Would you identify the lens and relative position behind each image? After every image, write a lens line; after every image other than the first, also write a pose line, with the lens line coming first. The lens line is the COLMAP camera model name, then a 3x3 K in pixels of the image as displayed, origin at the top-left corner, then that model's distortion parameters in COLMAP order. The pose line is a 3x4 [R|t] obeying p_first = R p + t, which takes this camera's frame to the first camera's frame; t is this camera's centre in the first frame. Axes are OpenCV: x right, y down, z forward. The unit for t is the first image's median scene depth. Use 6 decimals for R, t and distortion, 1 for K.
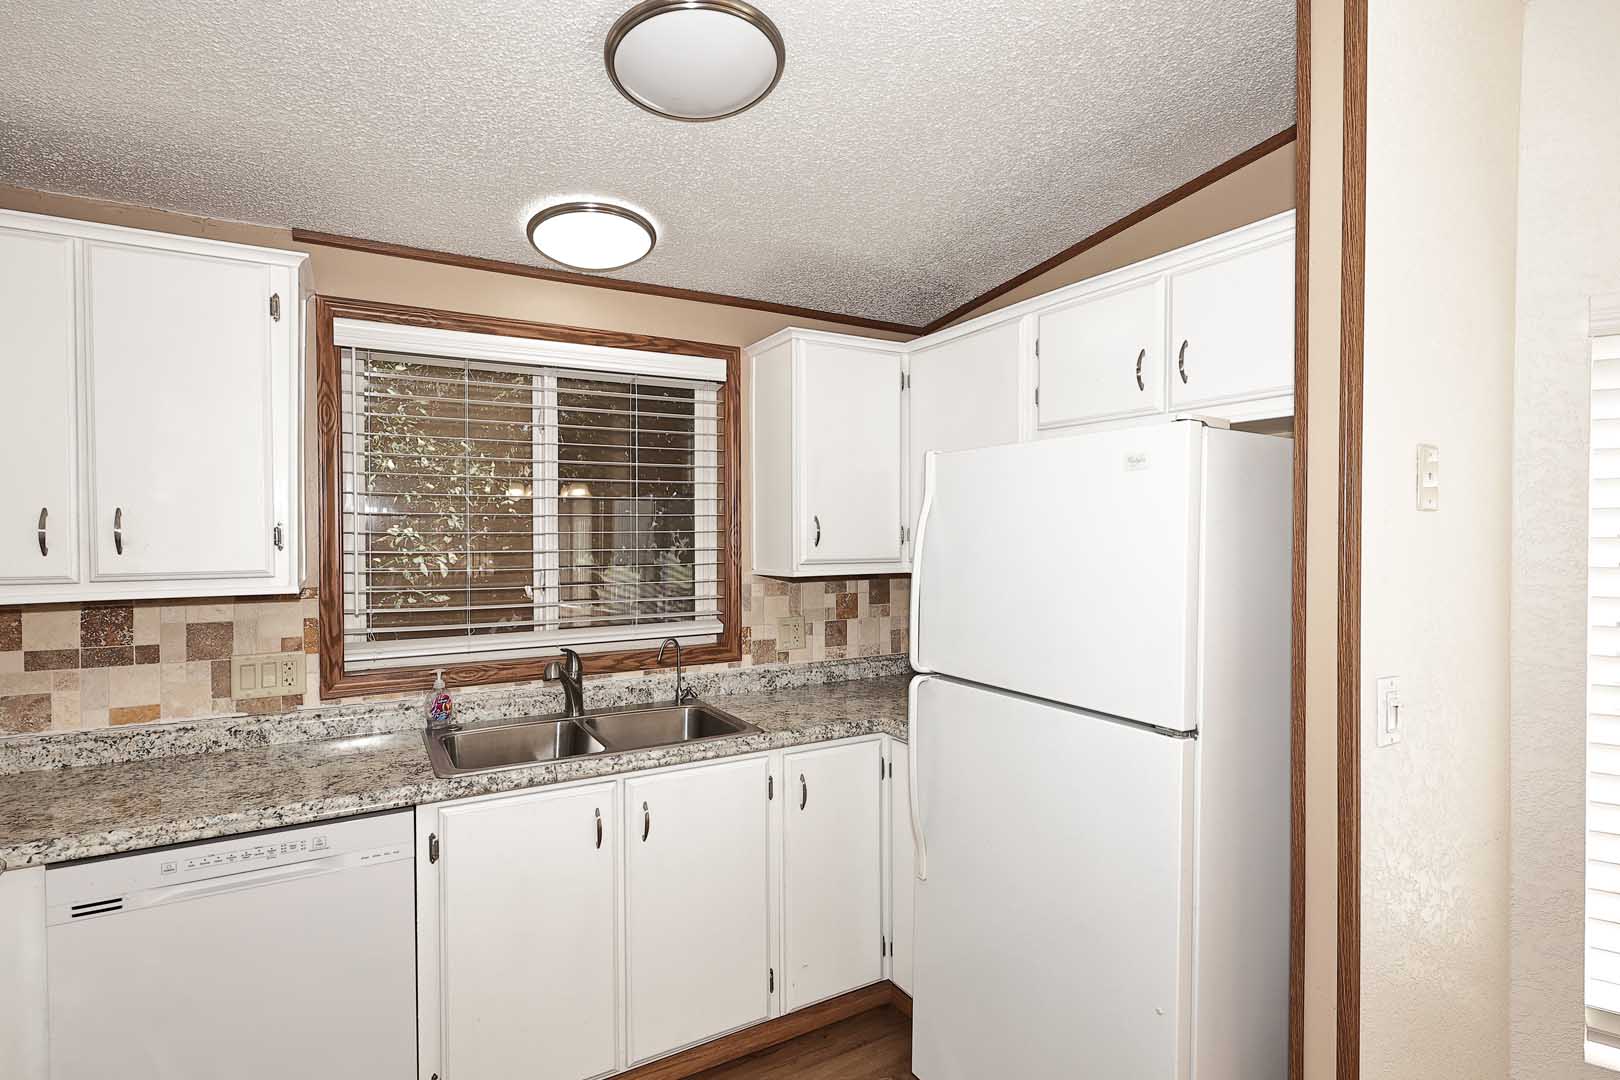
lens RADIAL K [[775.9, 0, 810.0], [0, 775.9, 540.0], [0, 0, 1]] dist [0.001139, 0.000724]
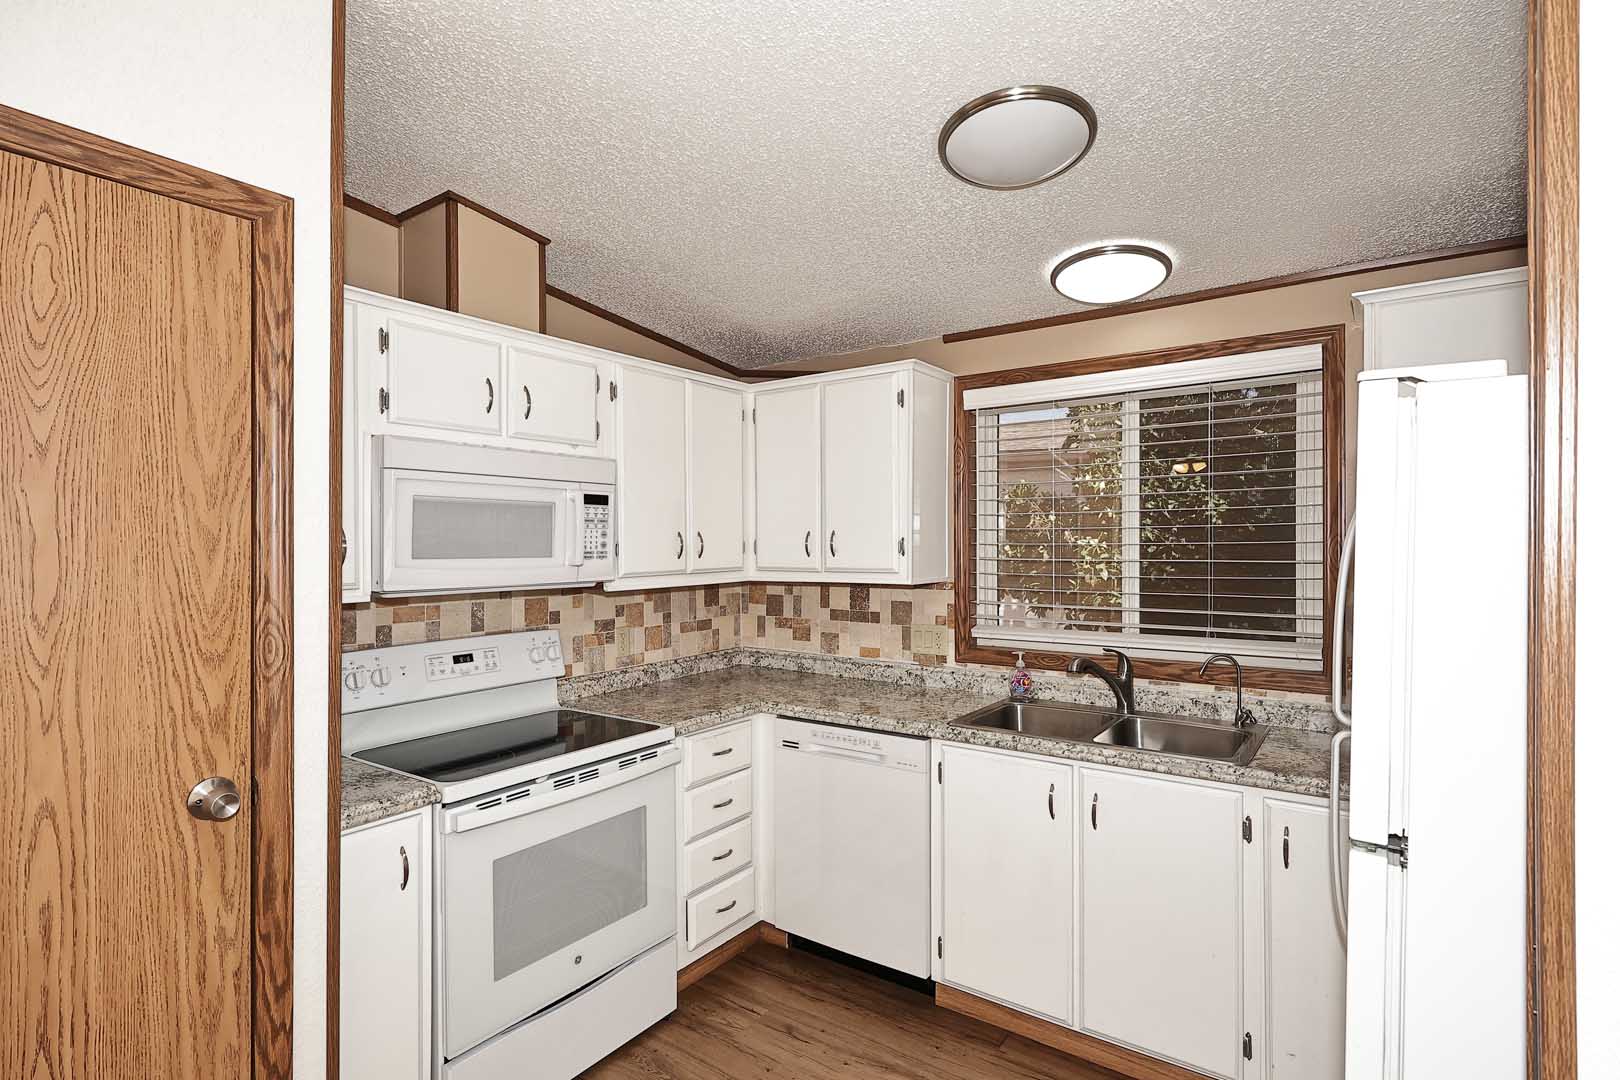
lens RADIAL K [[787.8, 0, 837.8], [0, 787.8, 537.8], [0, 0, 1]] dist [-0.002056, -0.000189]
pose [[0.444137, -0.001962, -0.895957, 0.566492], [-0.003883, 0.999984, -0.004114, -0.013829], [0.895950, 0.005306, 0.444122, 0.168067]]
